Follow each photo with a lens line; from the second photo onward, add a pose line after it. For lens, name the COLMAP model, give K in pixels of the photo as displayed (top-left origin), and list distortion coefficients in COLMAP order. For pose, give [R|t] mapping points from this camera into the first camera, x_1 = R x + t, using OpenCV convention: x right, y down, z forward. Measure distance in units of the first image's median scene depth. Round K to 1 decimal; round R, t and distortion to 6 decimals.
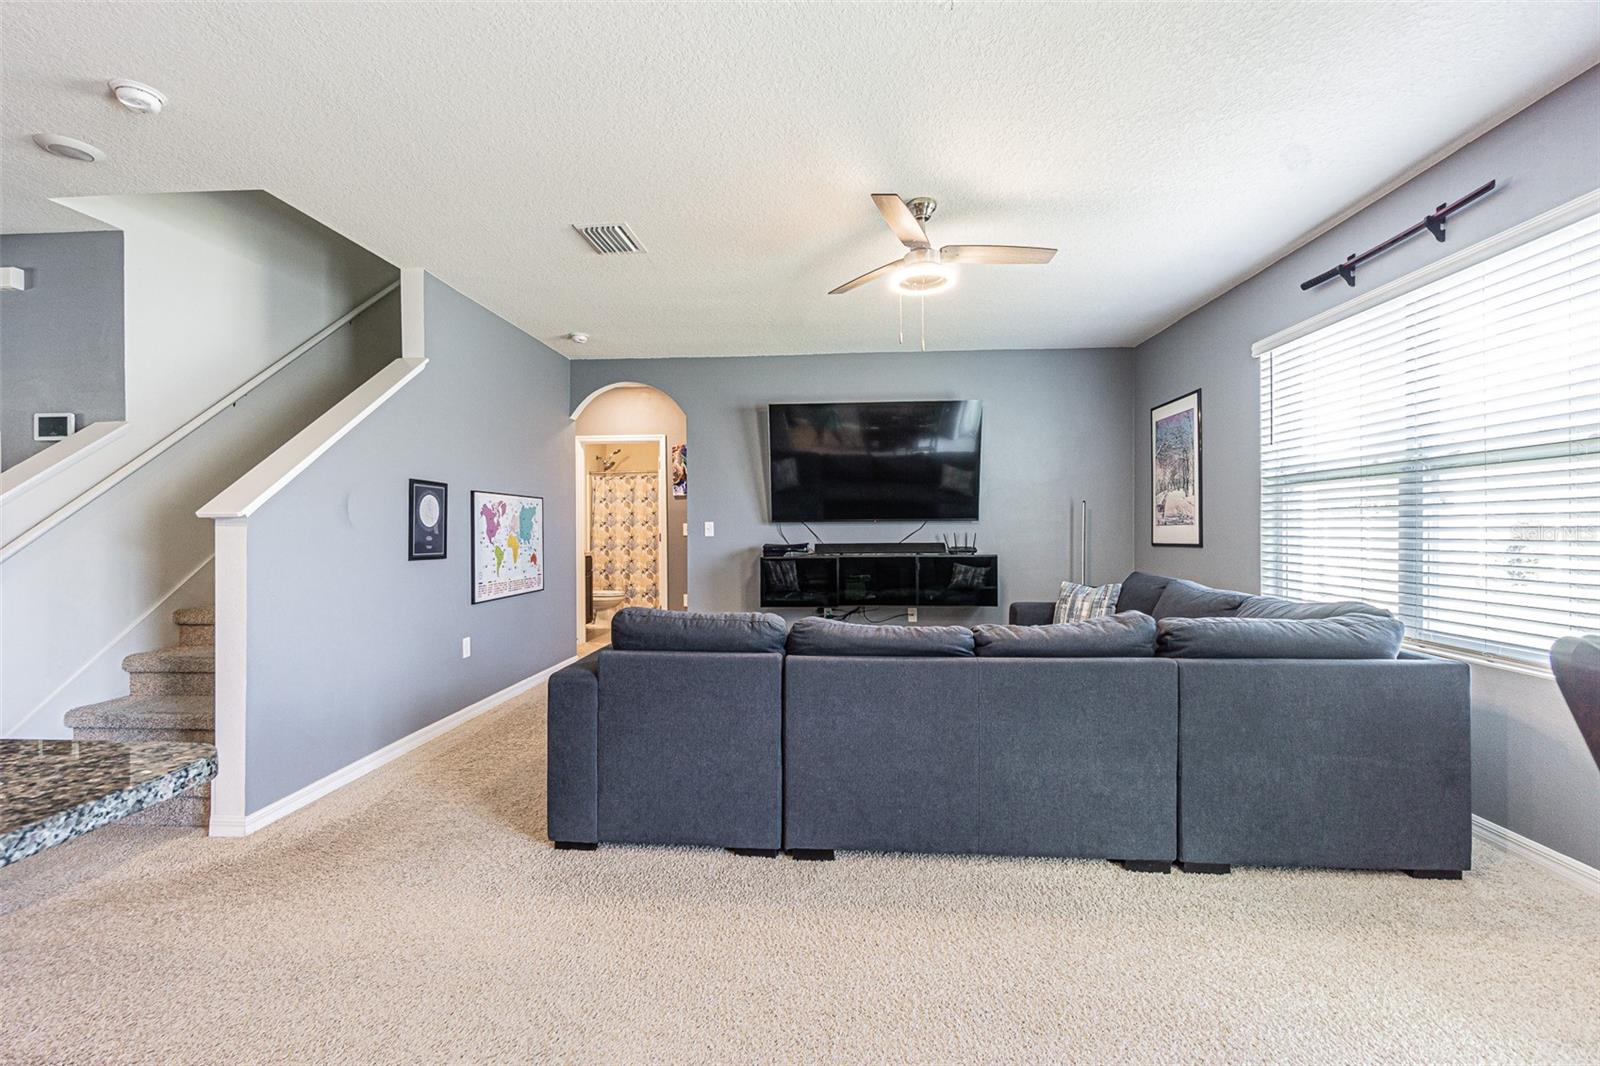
lens RADIAL K [[686.8, 0, 788.6], [0, 686.8, 529.3], [0, 0, 1]] dist [-0.003113, -0.000404]
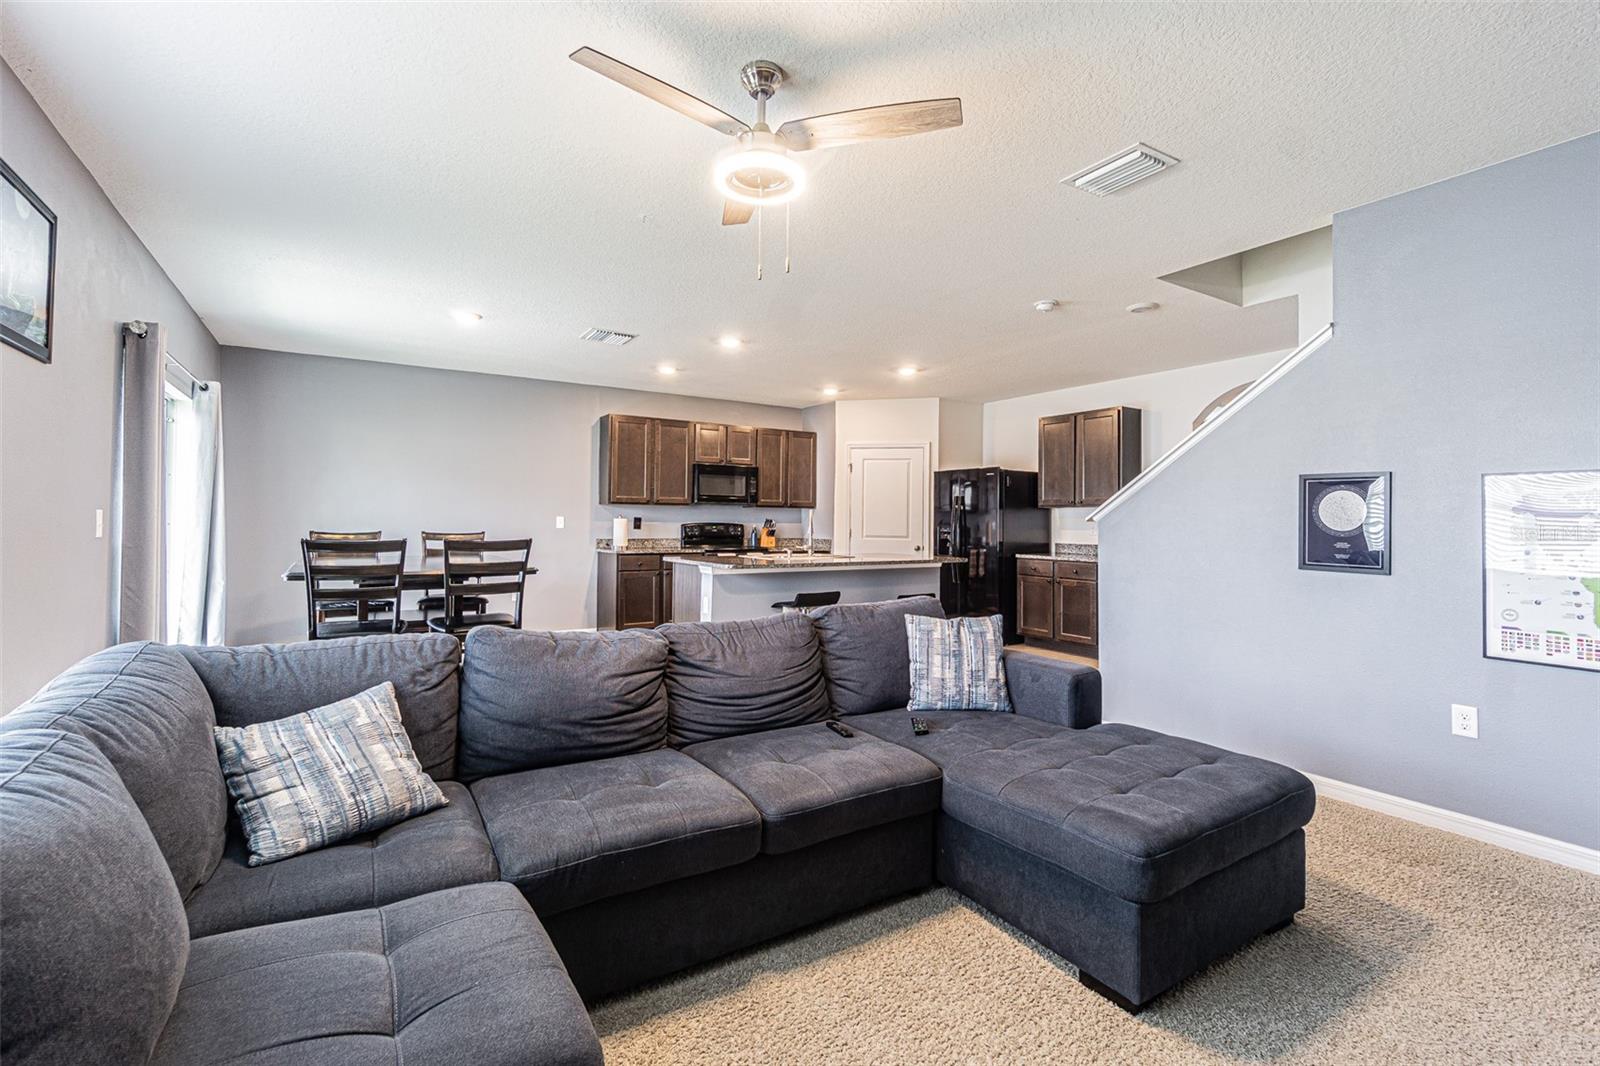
lens RADIAL K [[699.4, 0, 787.5], [0, 699.4, 501.6], [0, 0, 1]] dist [-0.001544, 0.000414]
pose [[-0.811783, -0.017805, -0.583687, 0.469332], [-0.004671, 0.999701, -0.023998, -0.014241], [0.583940, -0.016755, -0.811624, 1.278508]]
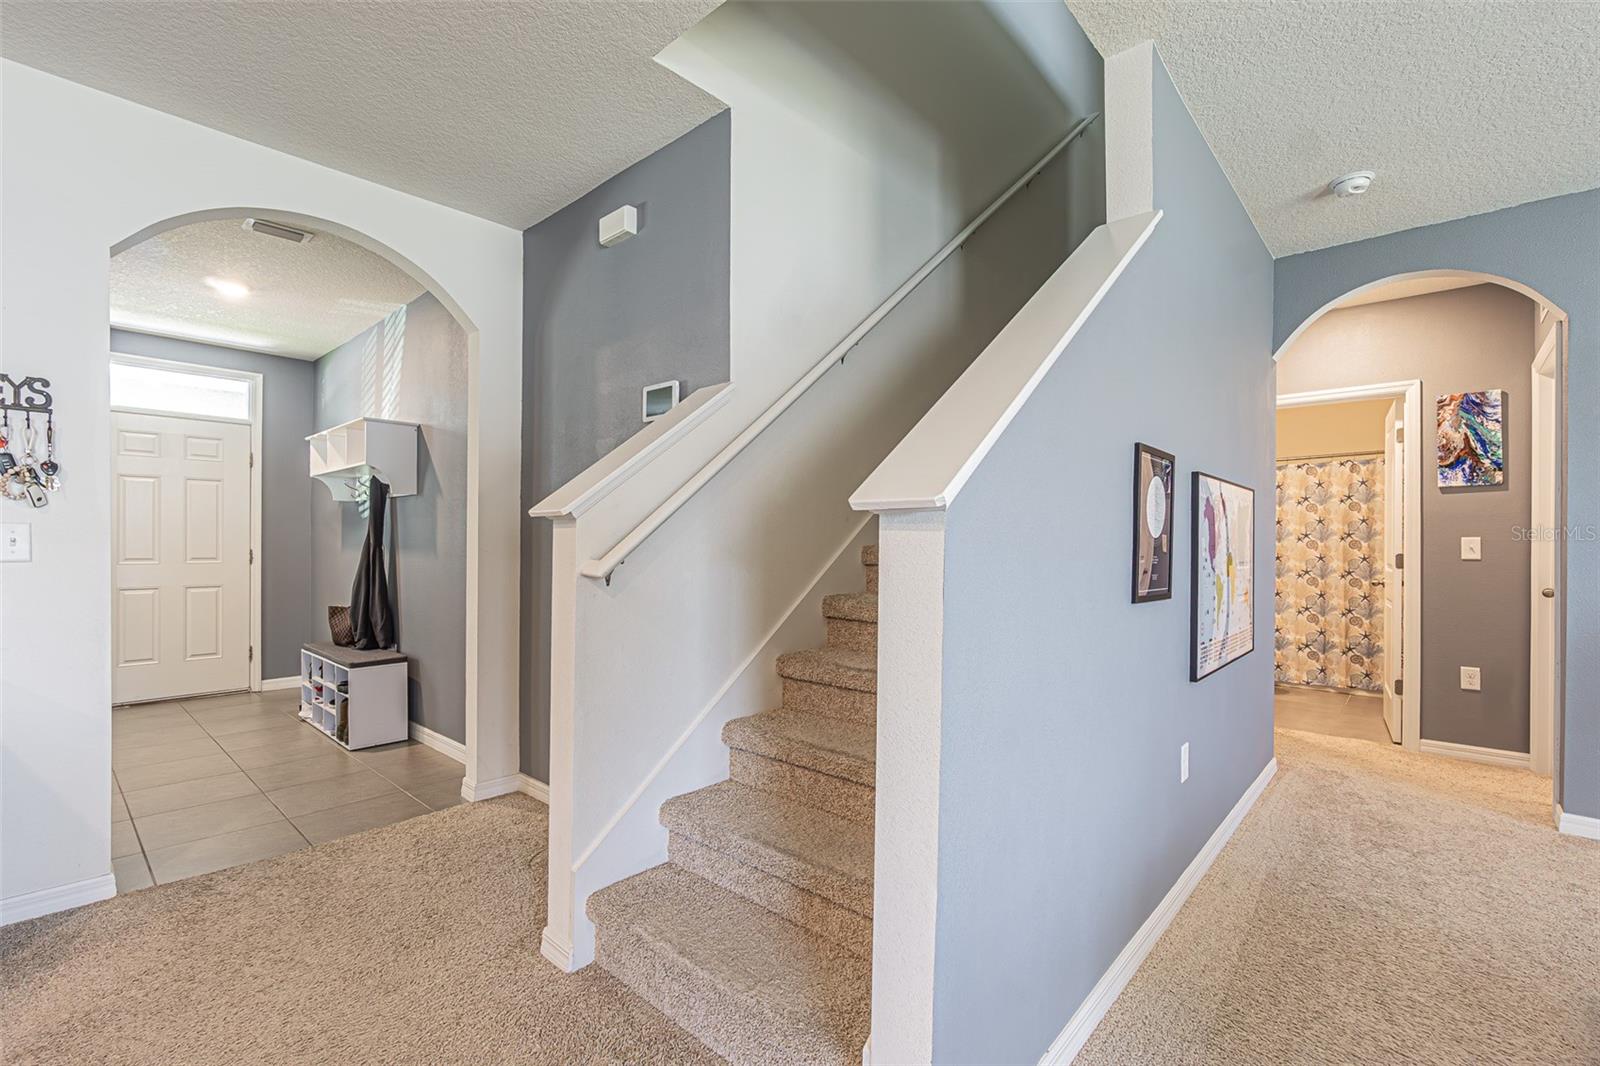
lens RADIAL K [[706.4, 0, 799.7], [0, 706.4, 541.0], [0, 0, 1]] dist [-0.002472, -0.000130]
pose [[0.791618, 0.010226, -0.610931, -0.409670], [-0.012722, 0.999919, 0.000252, 0.002294], [0.610884, 0.007573, 0.791684, 0.413135]]
